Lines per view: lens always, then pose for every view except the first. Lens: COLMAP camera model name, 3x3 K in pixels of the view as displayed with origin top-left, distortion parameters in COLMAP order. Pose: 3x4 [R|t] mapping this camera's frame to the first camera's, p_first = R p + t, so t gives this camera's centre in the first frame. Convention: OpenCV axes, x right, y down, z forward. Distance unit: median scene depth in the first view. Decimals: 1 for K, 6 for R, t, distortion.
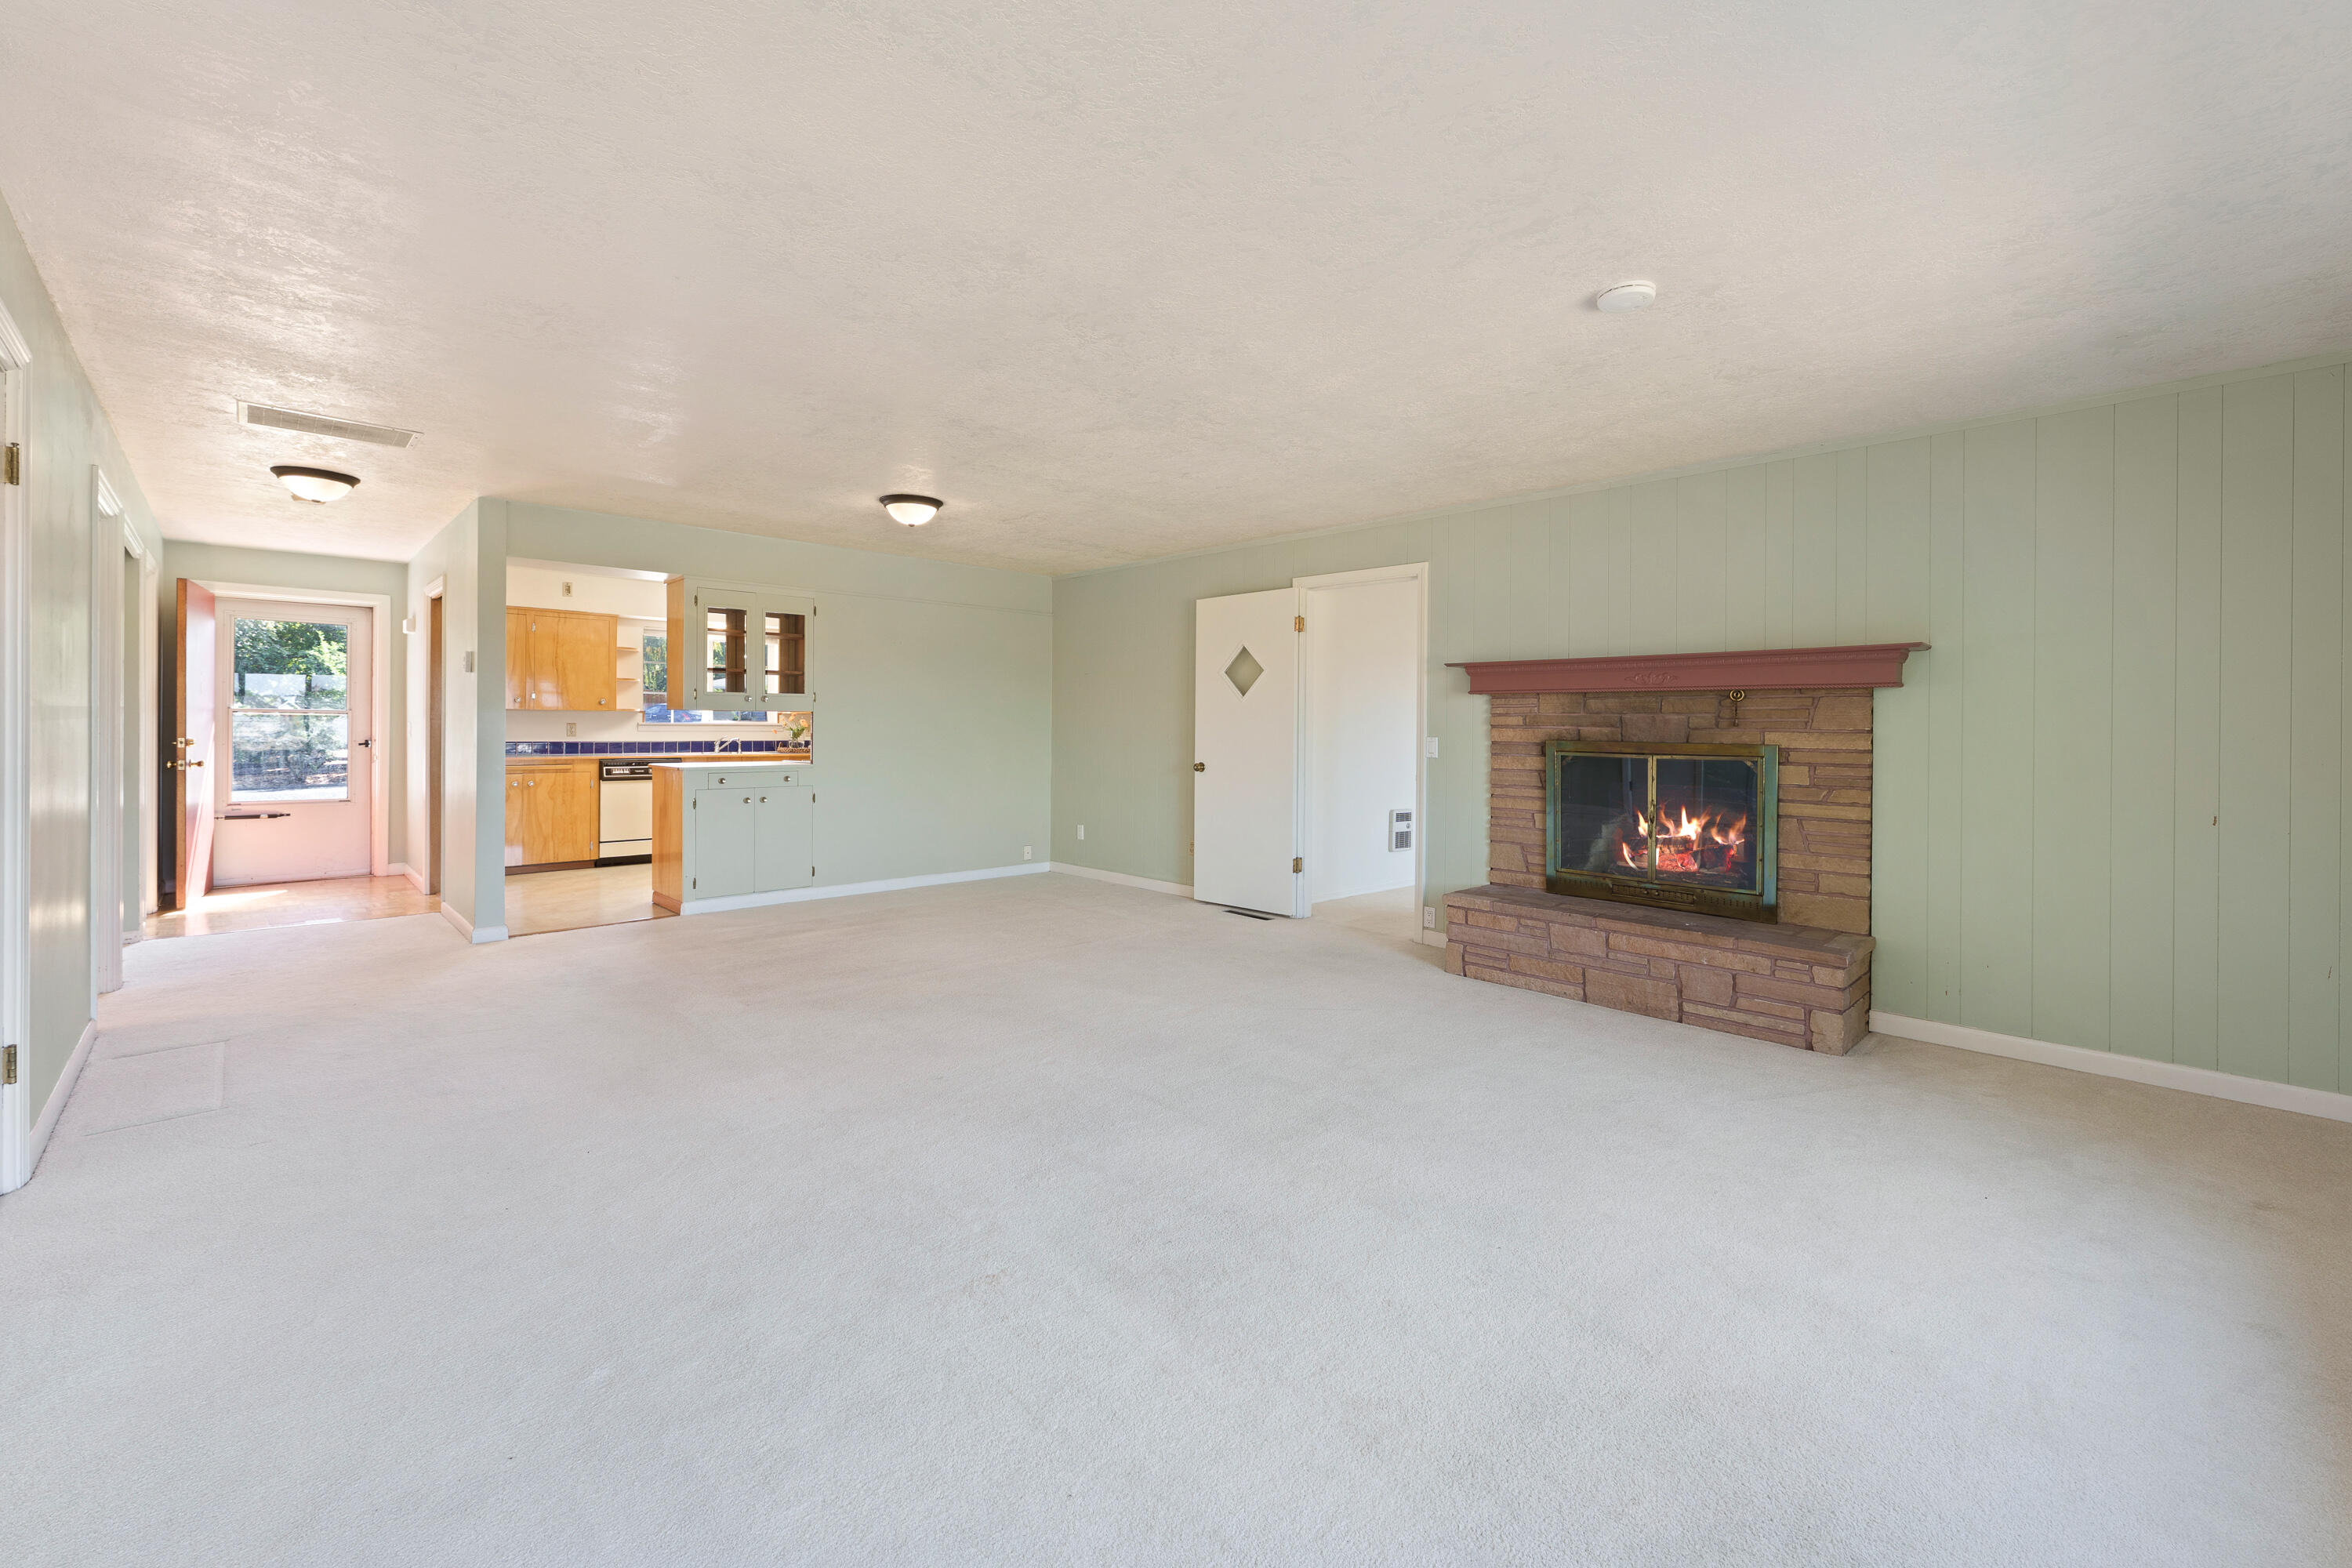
lens RADIAL K [[960.7, 0, 1182.0], [0, 960.7, 733.5], [0, 0, 1]] dist [-0.000116, -0.000079]
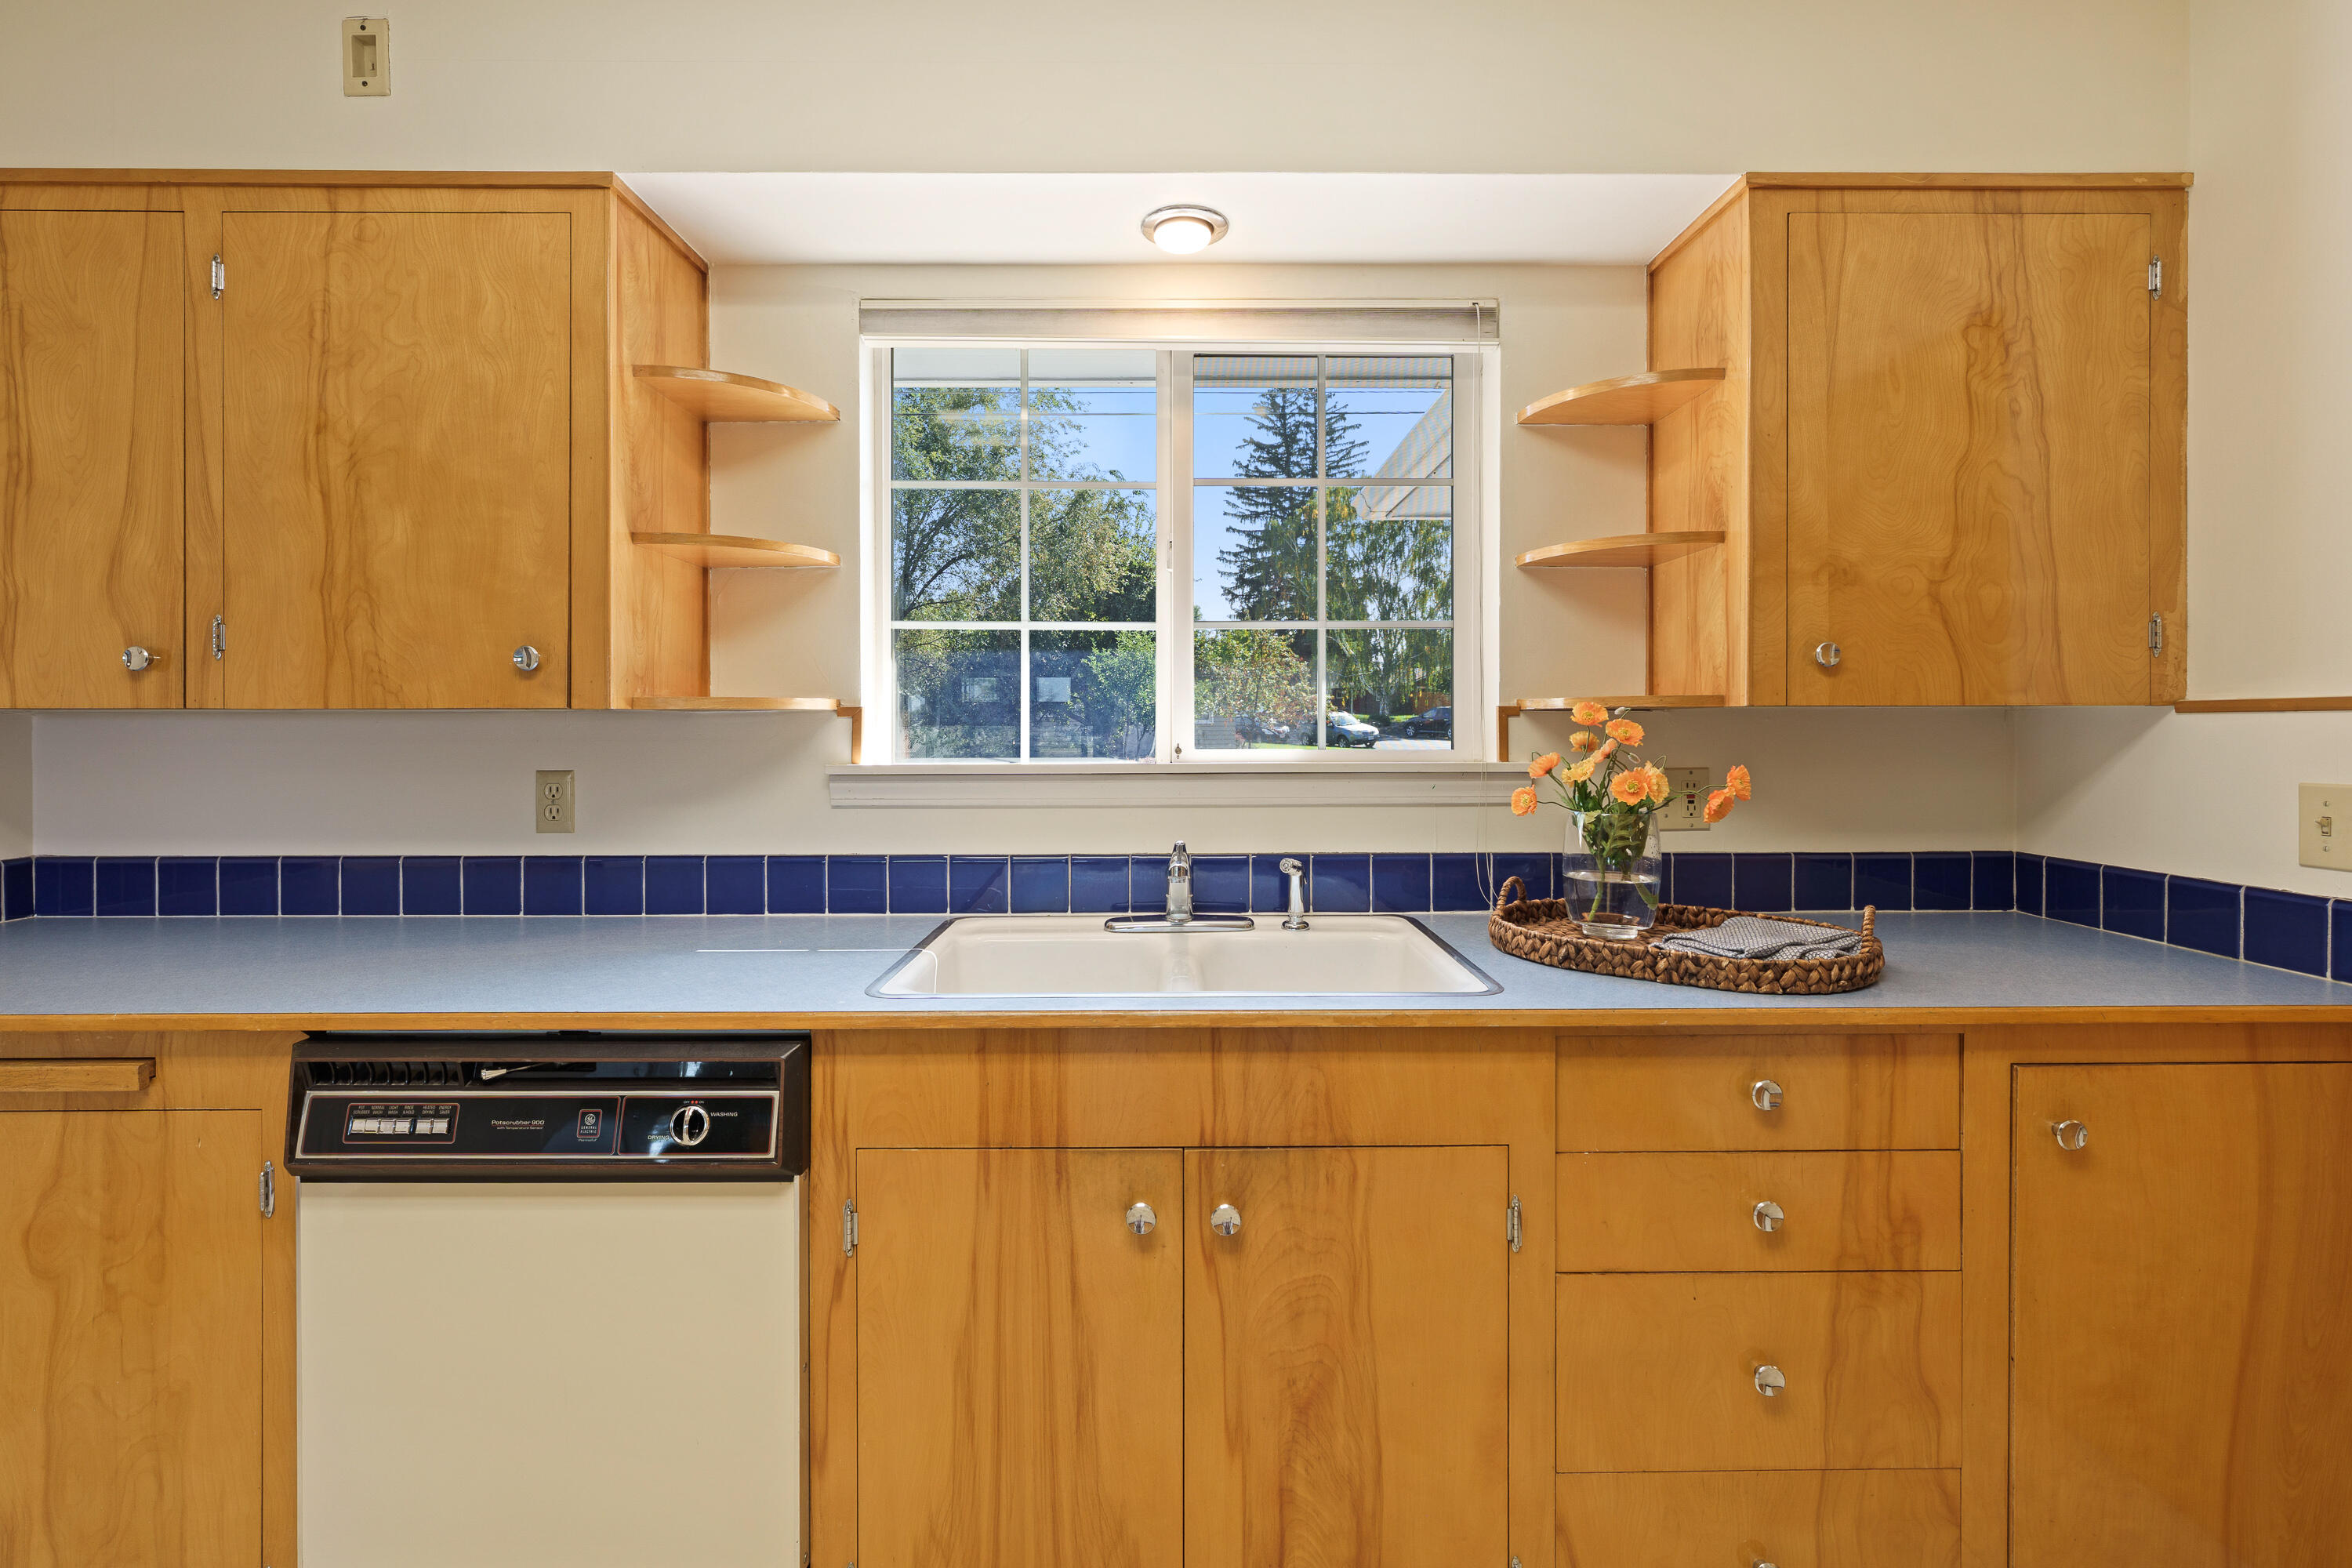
lens RADIAL K [[979.5, 0, 1179.4], [0, 979.5, 734.3], [0, 0, 1]] dist [-0.004150, -0.000250]
pose [[0.723091, 0.001059, -0.690752, -0.396203], [-0.002544, 0.999996, -0.001130, -0.019651], [0.690748, 0.002575, 0.723091, 0.972018]]
